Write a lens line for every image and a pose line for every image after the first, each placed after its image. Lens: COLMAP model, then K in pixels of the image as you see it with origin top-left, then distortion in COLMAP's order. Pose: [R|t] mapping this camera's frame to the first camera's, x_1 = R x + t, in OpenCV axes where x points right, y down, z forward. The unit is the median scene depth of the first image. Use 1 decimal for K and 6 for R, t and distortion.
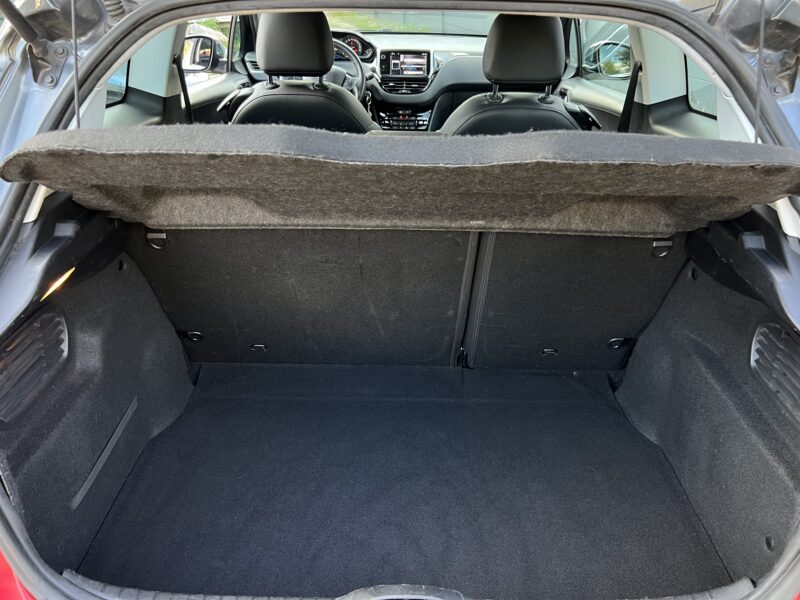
lens RADIAL K [[606.8, 0, 396.7], [0, 606.8, 294.7], [0, 0, 1]] dist [0.039311, -0.039951]
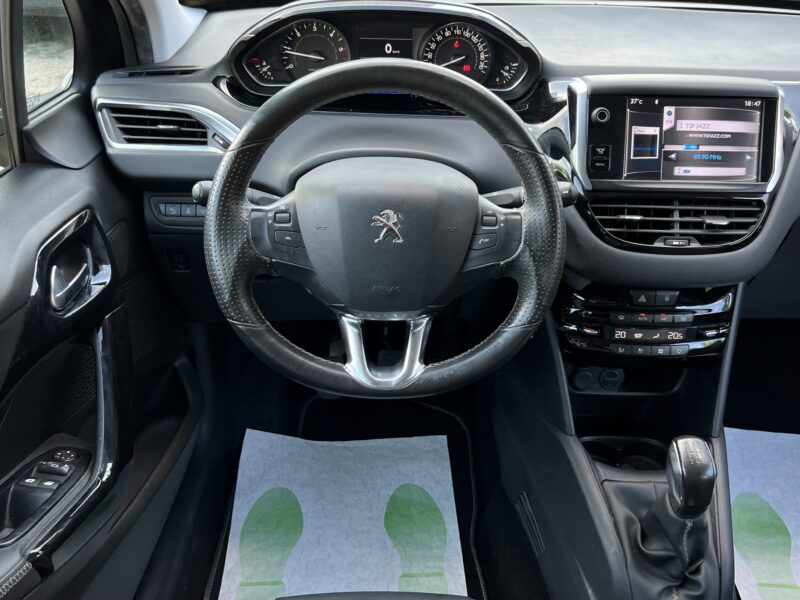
lens RADIAL K [[785.5, 0, 397.5], [0, 785.5, 293.5], [0, 0, 1]] dist [0.025279, 0.000000]
pose [[0.999847, 0.001418, 0.017424, -0.115732], [-0.001688, 0.999879, 0.015463, -0.315839], [-0.017400, -0.015490, 0.999729, 0.654750]]
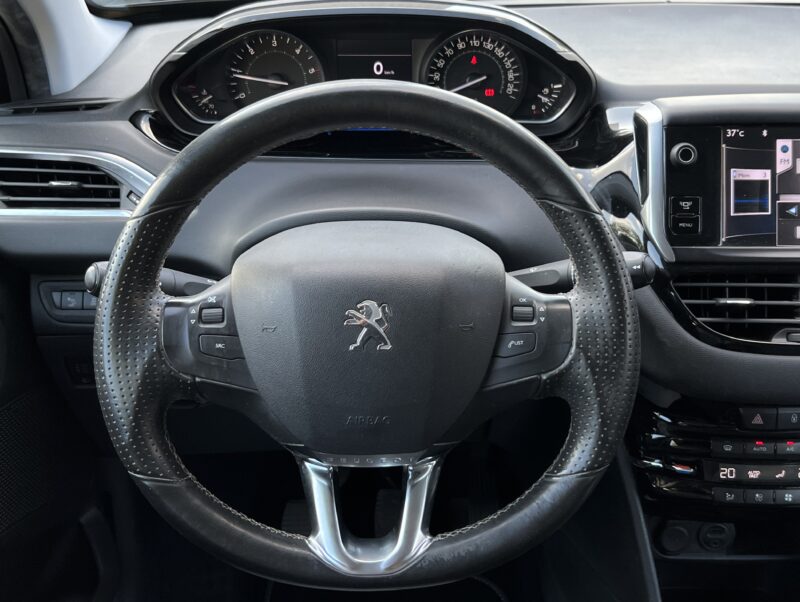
lens RADIAL K [[1023.6, 0, 402.4], [0, 1023.6, 292.0], [0, 0, 1]] dist [0.039422, 0.000000]
pose [[0.999867, -0.016184, 0.001819, -0.106647], [0.016277, 0.996750, -0.078898, -0.324296], [-0.000537, 0.078917, 0.996881, 0.694630]]
